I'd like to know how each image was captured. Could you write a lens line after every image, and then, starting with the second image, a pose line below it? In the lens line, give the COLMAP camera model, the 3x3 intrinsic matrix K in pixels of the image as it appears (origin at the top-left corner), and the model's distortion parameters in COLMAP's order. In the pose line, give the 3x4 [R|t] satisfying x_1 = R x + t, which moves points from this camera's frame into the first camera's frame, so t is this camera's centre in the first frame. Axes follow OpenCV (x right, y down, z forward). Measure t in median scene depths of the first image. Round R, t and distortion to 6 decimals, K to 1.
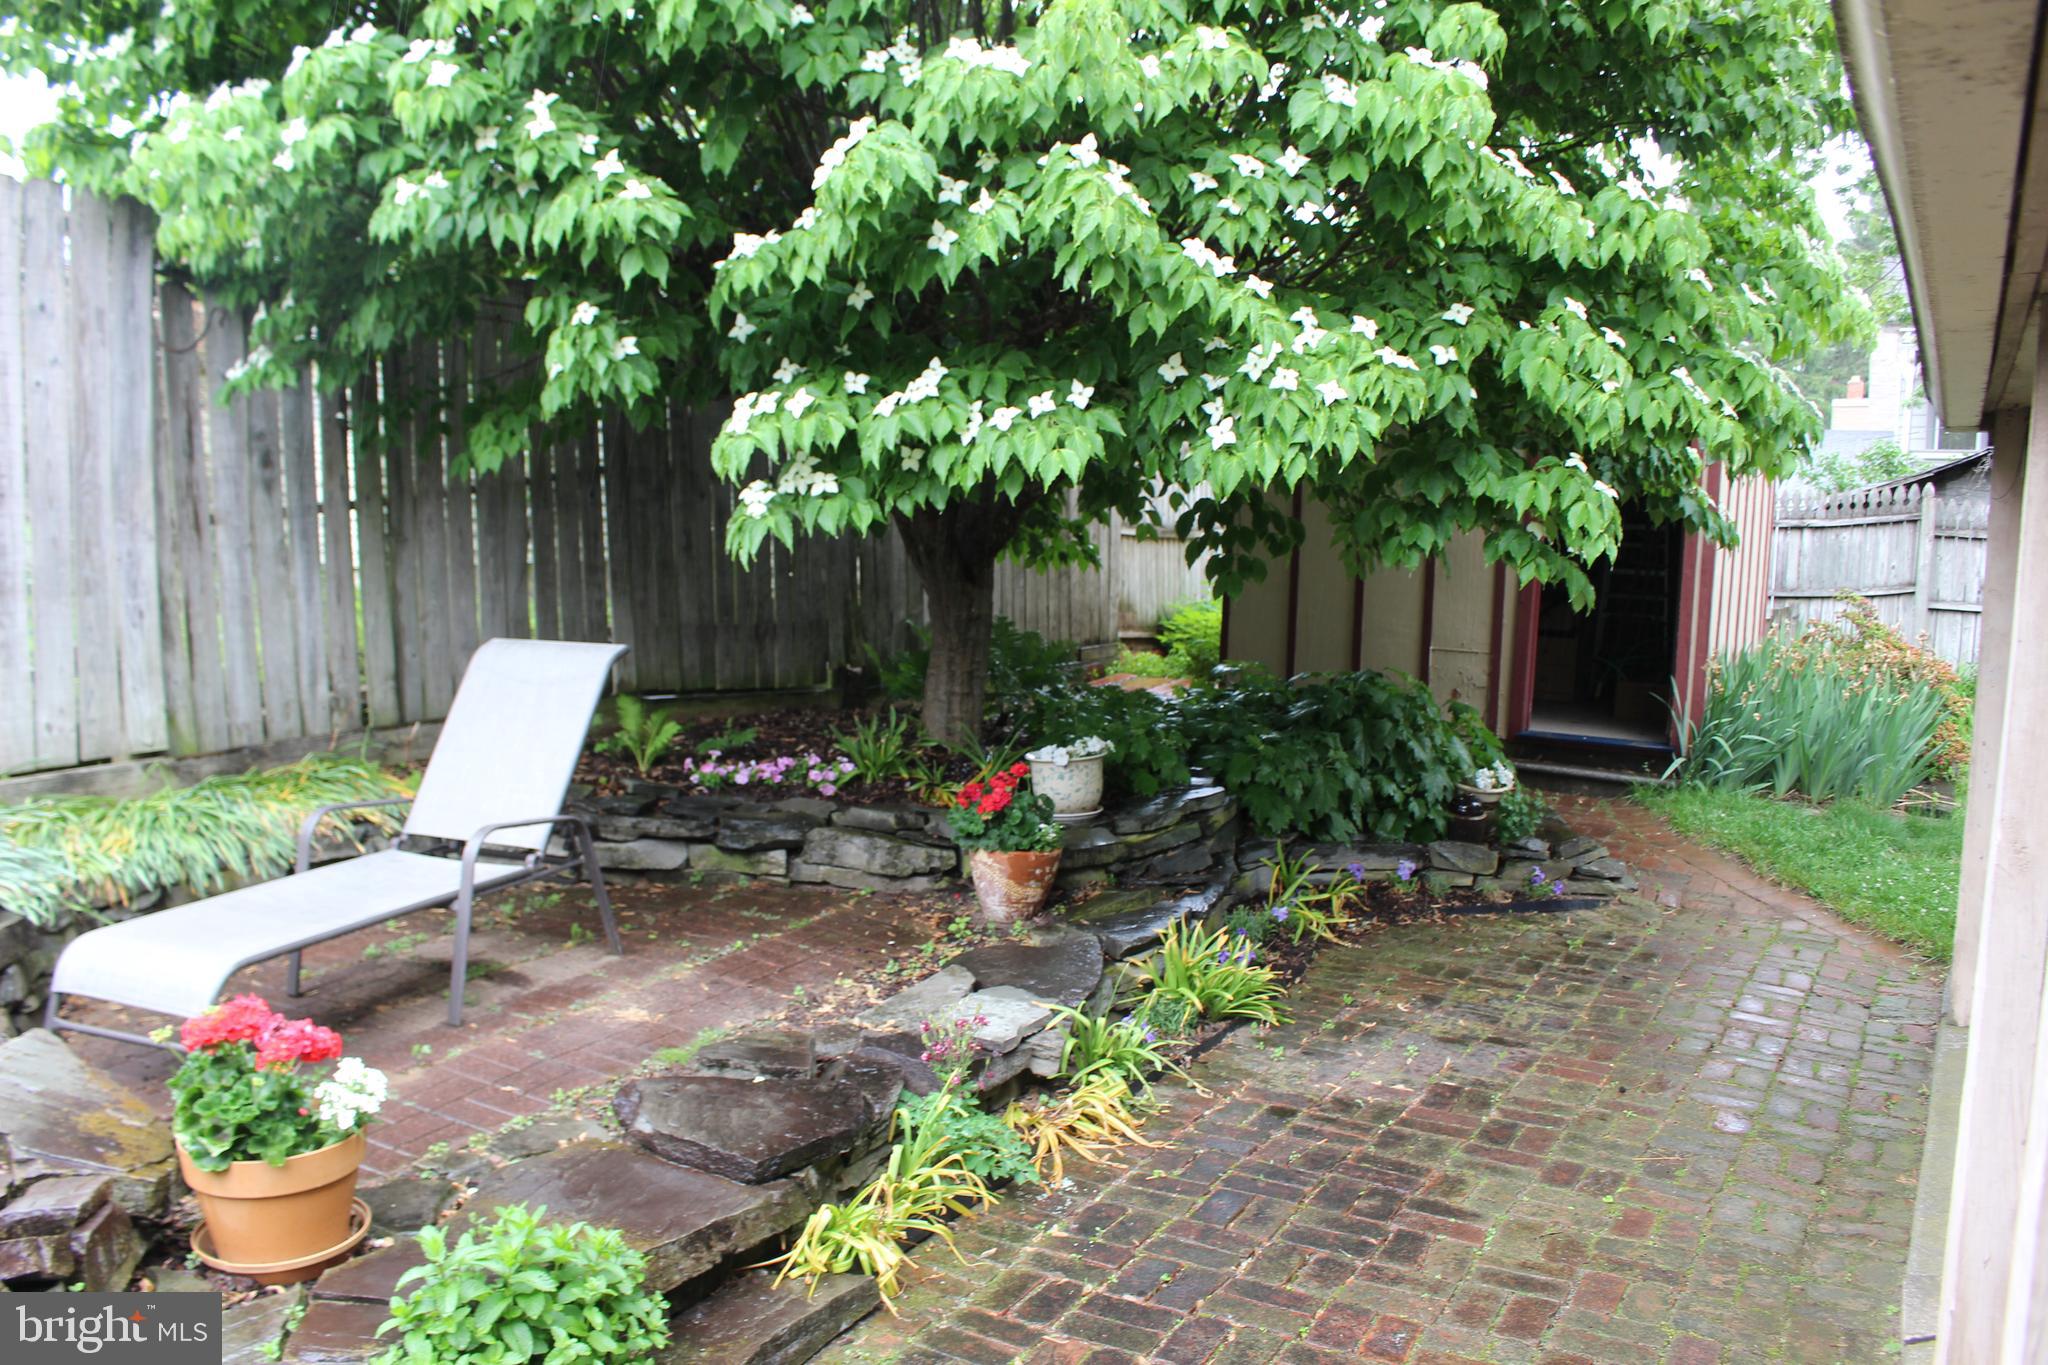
lens RADIAL K [[1667.1, 0, 980.0], [0, 1667.1, 688.3], [0, 0, 1]] dist [-0.160677, 0.121013]
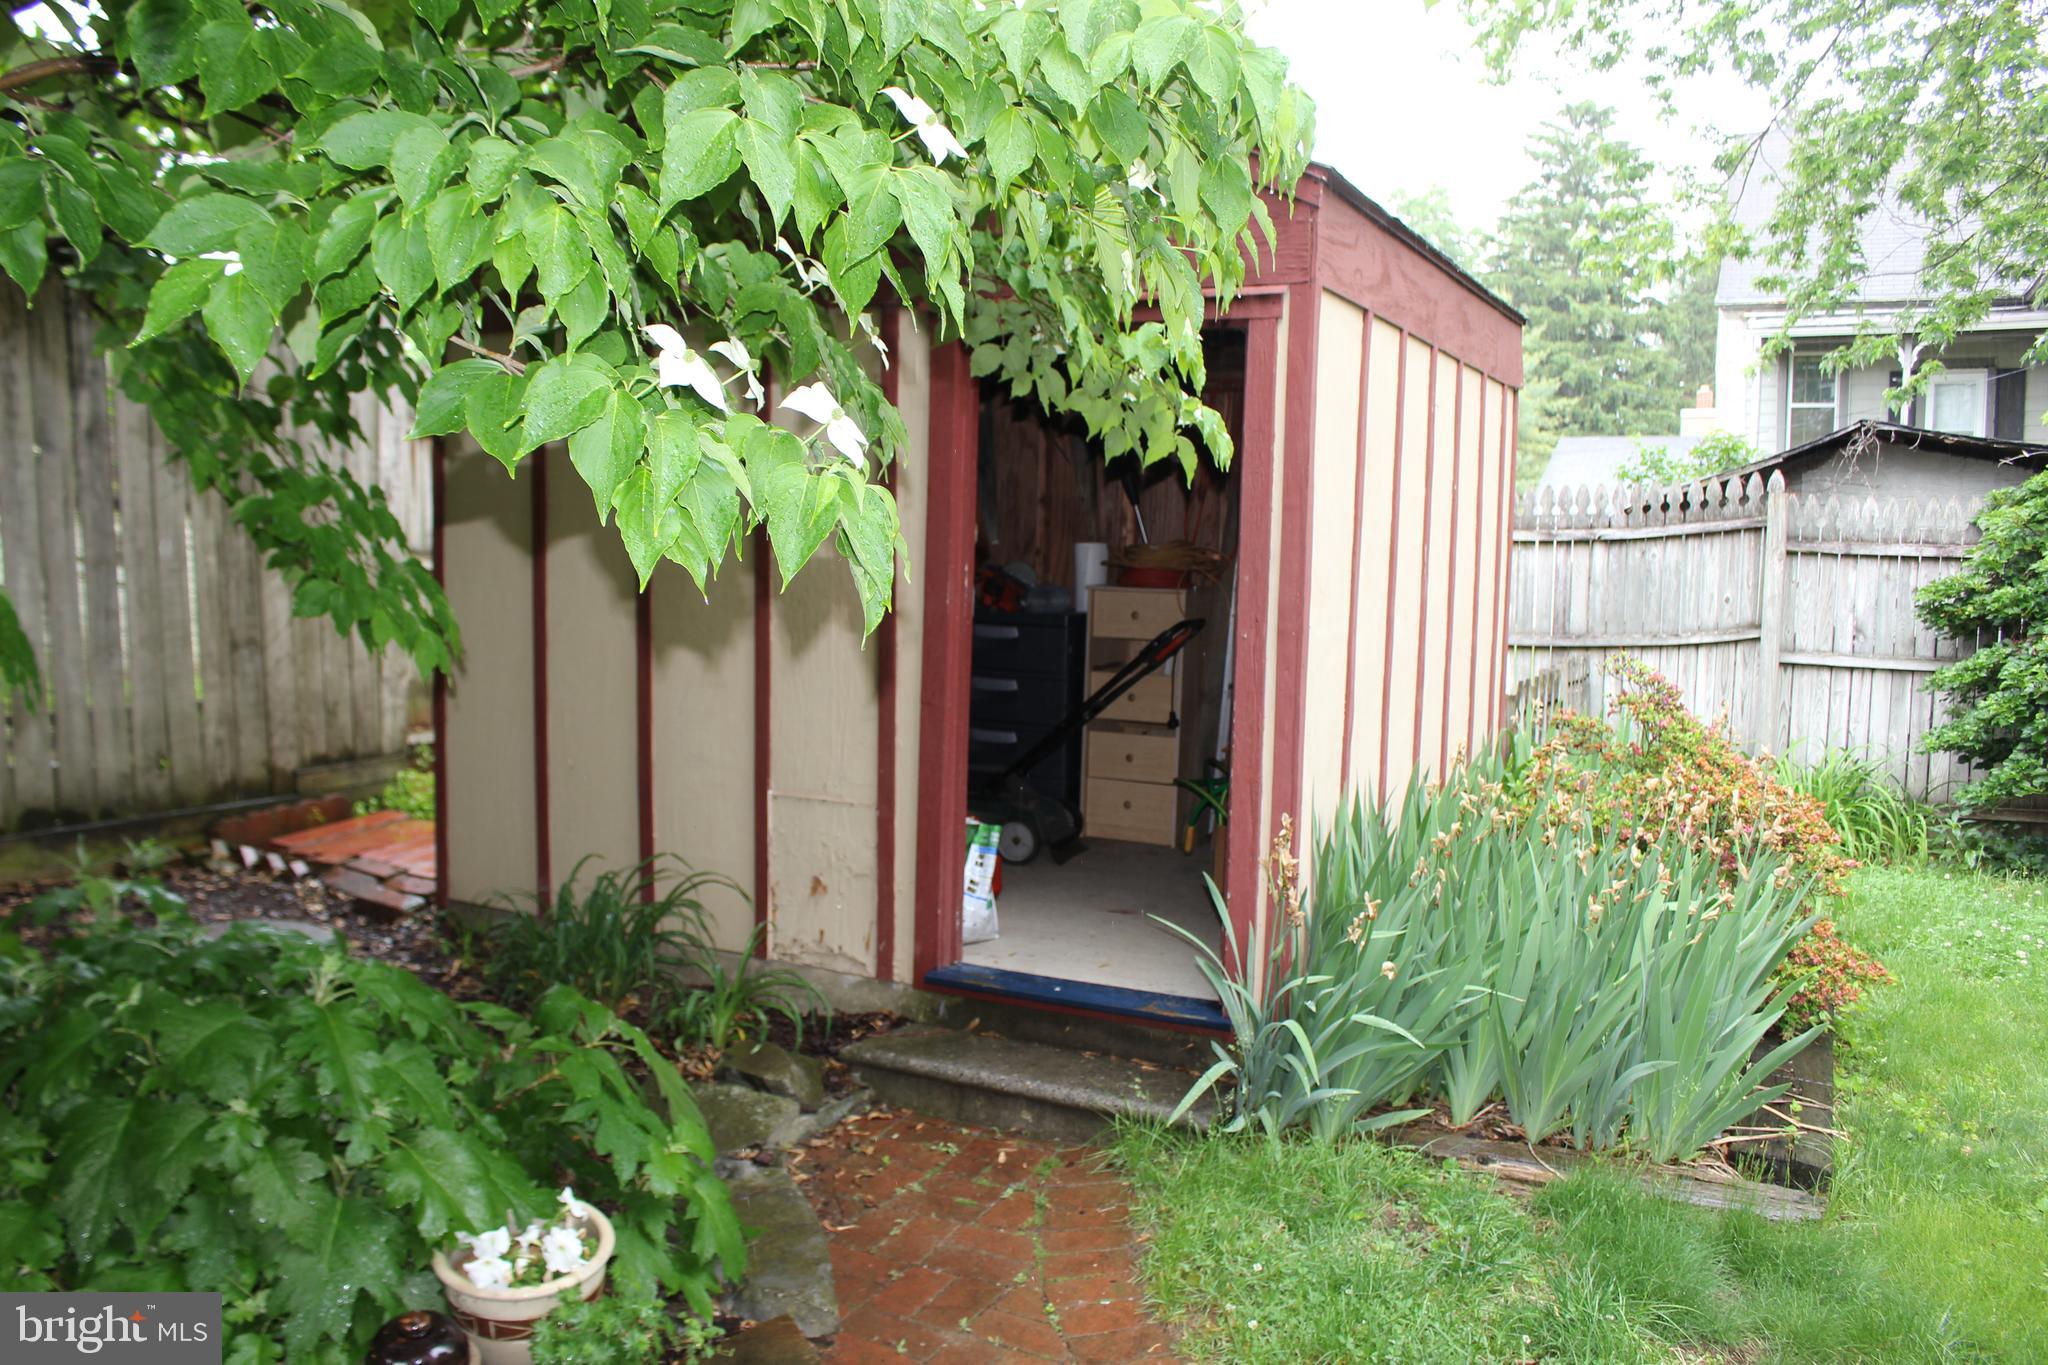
lens RADIAL K [[1667.1, 0, 980.0], [0, 1667.1, 688.3], [0, 0, 1]] dist [-0.160677, 0.121013]
pose [[0.997305, -0.017371, 0.071284, 0.218102], [0.018651, 0.999676, -0.017325, -0.033780], [-0.070960, 0.018608, 0.997306, 0.362079]]
